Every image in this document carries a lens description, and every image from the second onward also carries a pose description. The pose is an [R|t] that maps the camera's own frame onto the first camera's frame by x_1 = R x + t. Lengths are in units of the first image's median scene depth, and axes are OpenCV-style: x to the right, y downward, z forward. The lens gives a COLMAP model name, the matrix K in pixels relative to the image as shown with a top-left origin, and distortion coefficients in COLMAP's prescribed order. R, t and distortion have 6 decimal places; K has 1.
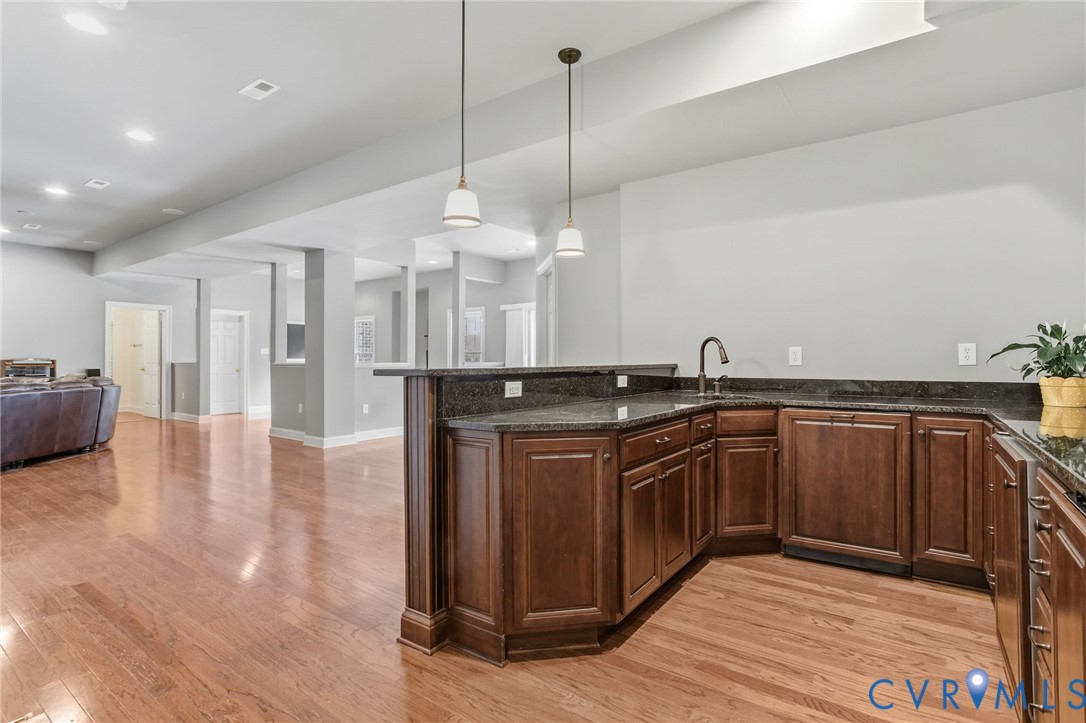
lens RADIAL K [[529.3, 0, 543.0], [0, 529.3, 361.5], [0, 0, 1]] dist [-0.001896, -0.000144]
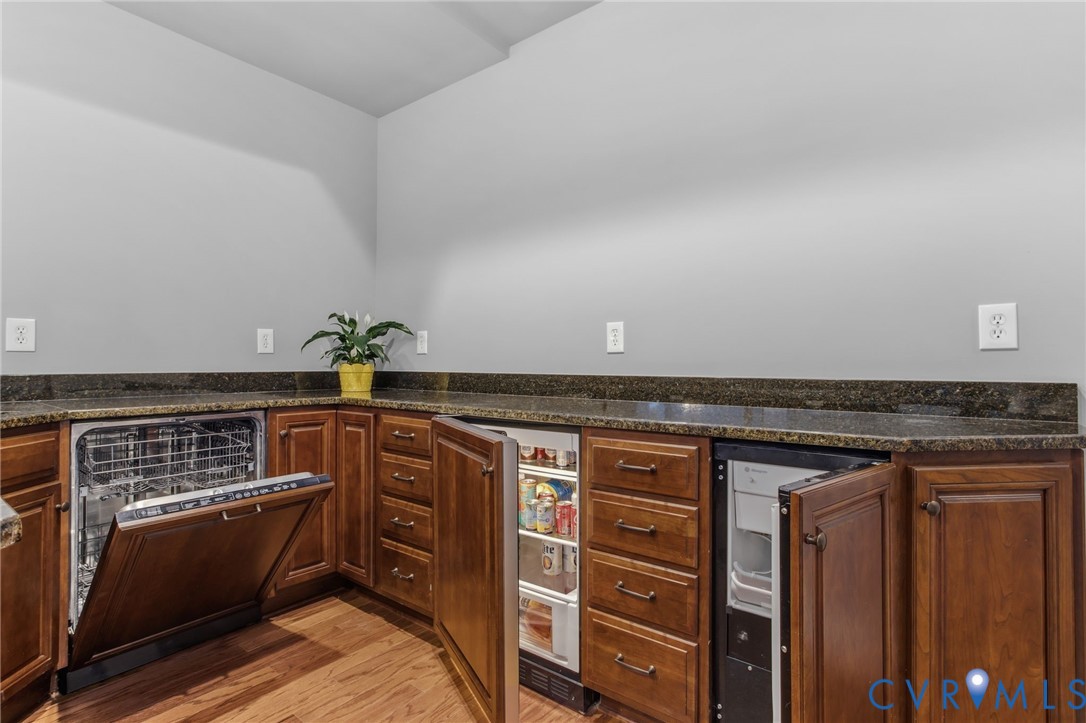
lens RADIAL K [[529.3, 0, 543.0], [0, 529.3, 361.5], [0, 0, 1]] dist [-0.001896, -0.000144]
pose [[0.044038, 0.004672, 0.999019, -0.075771], [-0.005167, 0.999977, -0.004449, 0.026105], [-0.999016, -0.004966, 0.044061, 0.564771]]
